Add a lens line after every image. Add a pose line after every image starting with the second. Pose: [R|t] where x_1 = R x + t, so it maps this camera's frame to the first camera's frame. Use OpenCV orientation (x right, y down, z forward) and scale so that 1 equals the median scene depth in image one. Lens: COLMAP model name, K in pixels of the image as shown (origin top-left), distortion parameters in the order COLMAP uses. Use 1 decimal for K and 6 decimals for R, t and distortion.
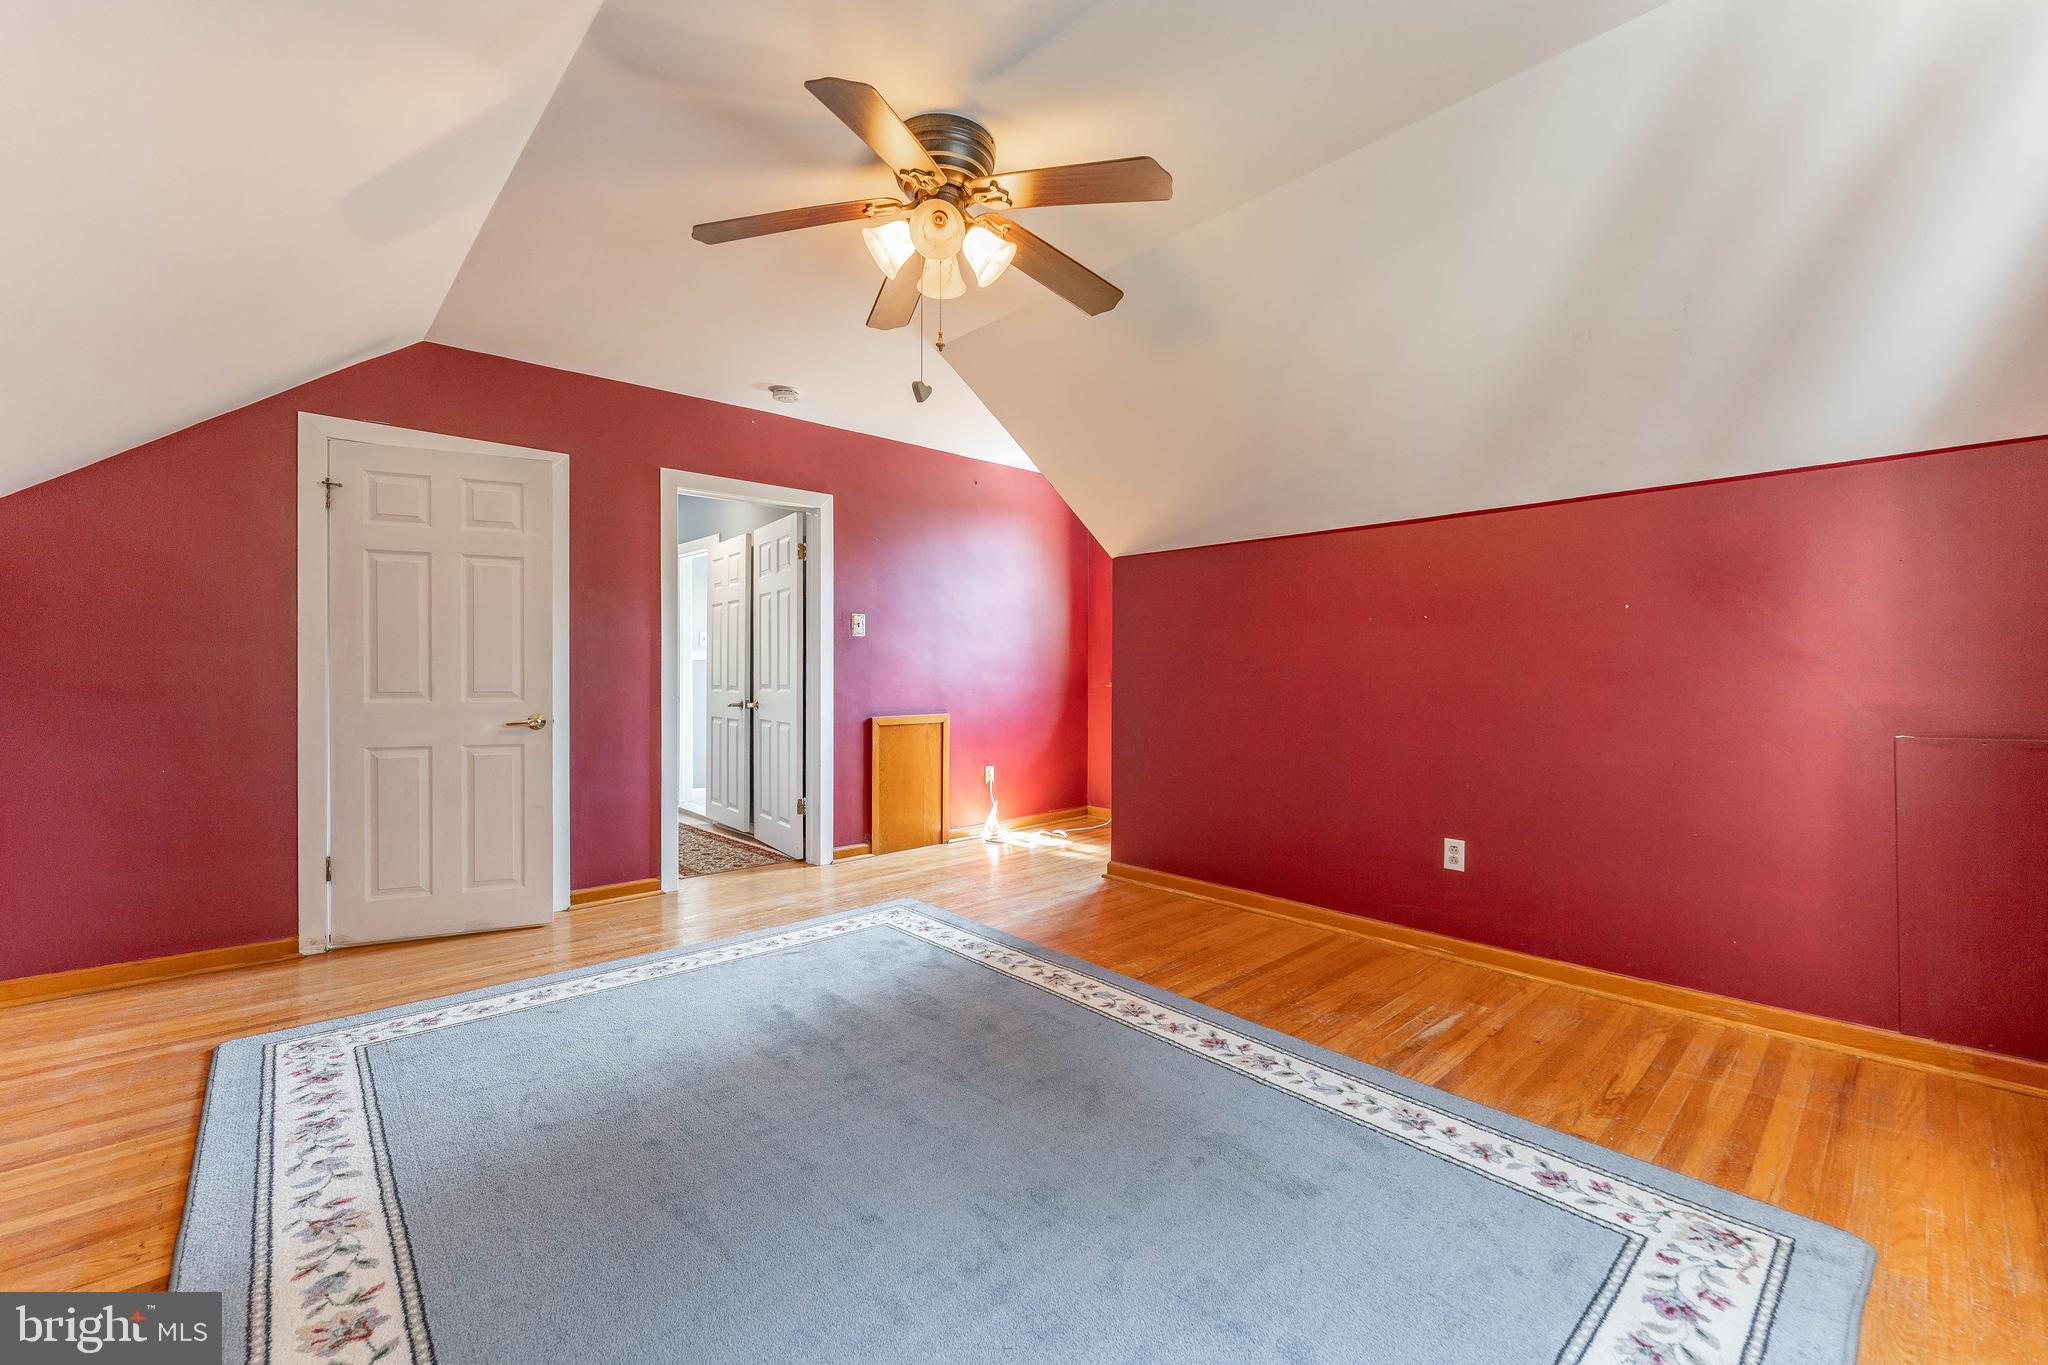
lens RADIAL K [[855.4, 0, 1024.0], [0, 855.4, 682.5], [0, 0, 1]] dist [0.000008, -0.000129]
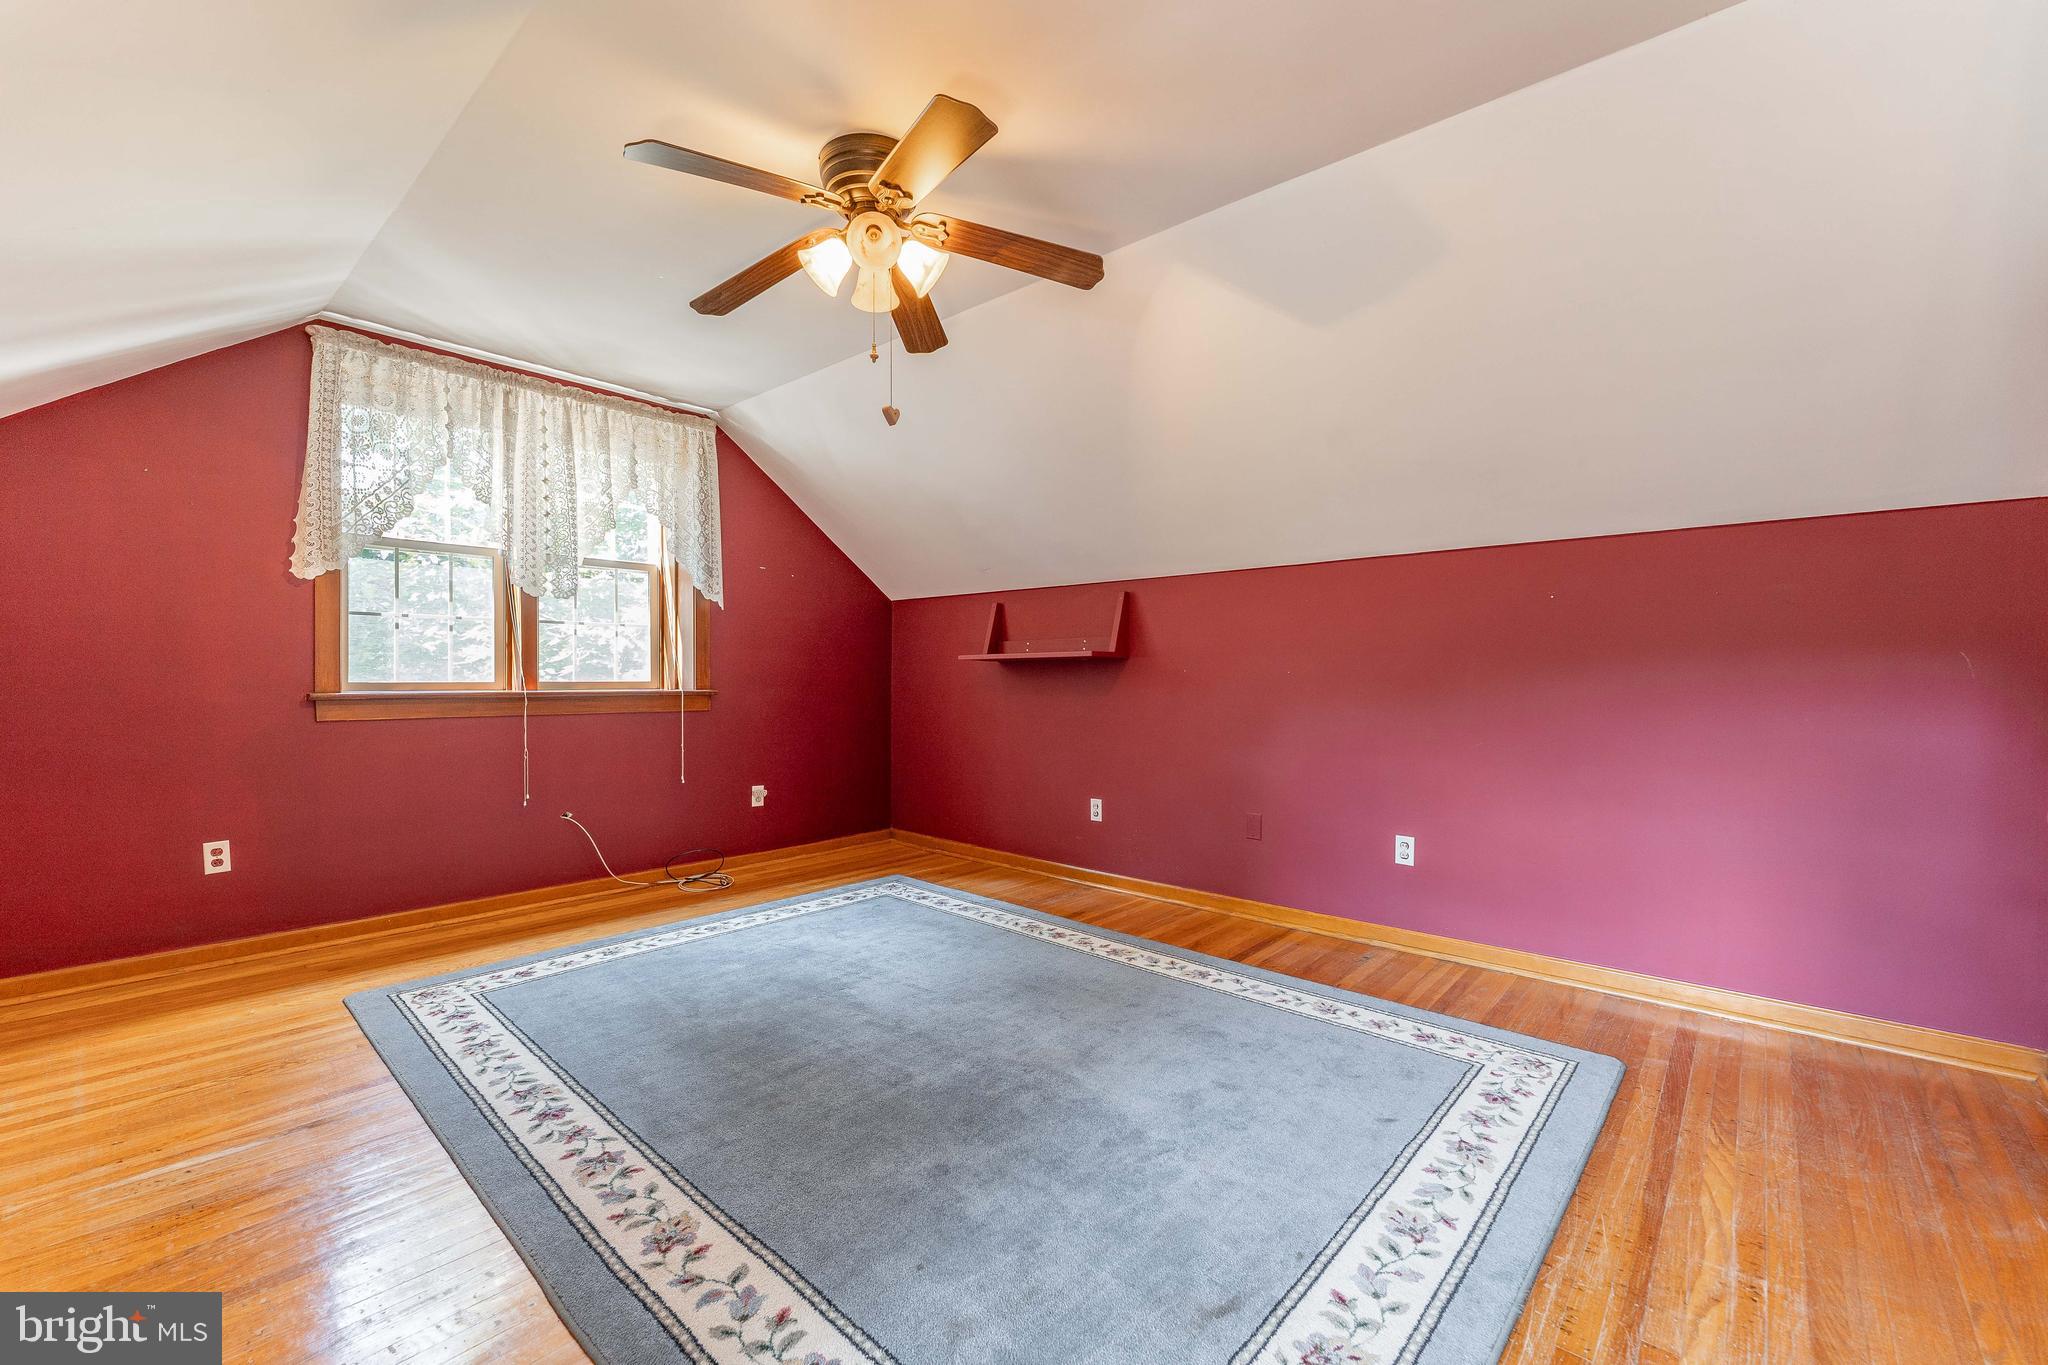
lens RADIAL K [[827.4, 0, 1024.0], [0, 827.4, 682.5], [0, 0, 1]] dist [-0.000071, -0.000001]
pose [[-0.994330, -0.000268, -0.106342, -0.160431], [-0.002005, 0.999866, 0.016231, -0.023656], [0.106324, 0.016352, -0.994197, 1.886445]]
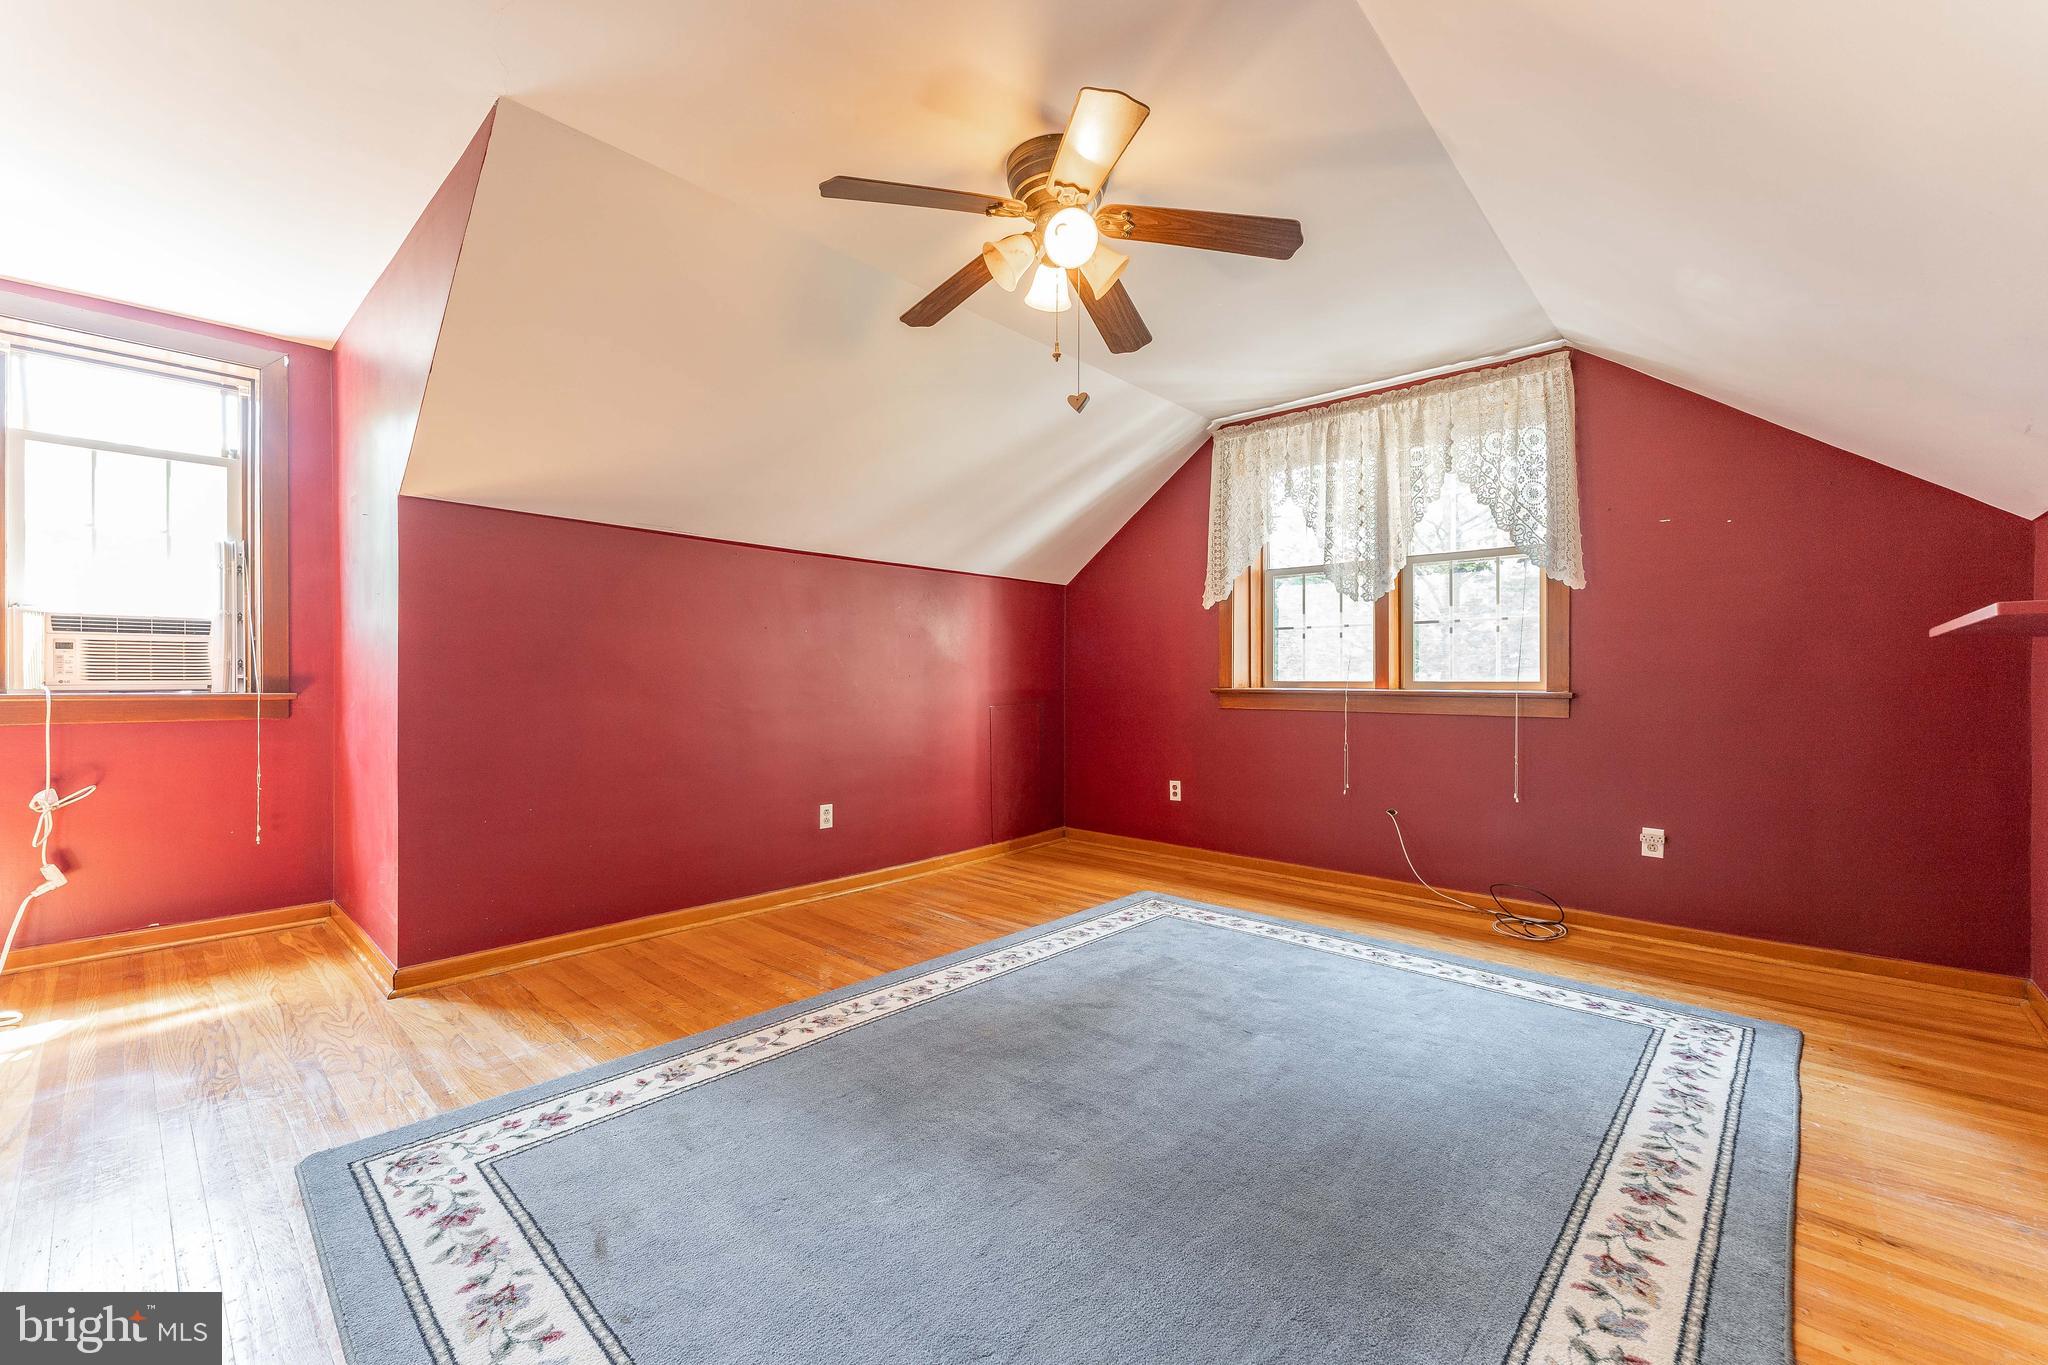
lens RADIAL K [[827.4, 0, 1024.0], [0, 827.4, 682.5], [0, 0, 1]] dist [-0.000071, -0.000001]
pose [[-0.099136, -0.003735, 0.995067, -1.020204], [0.009642, 0.999942, 0.004714, -0.009150], [-0.995027, 0.010062, -0.099094, 1.070837]]
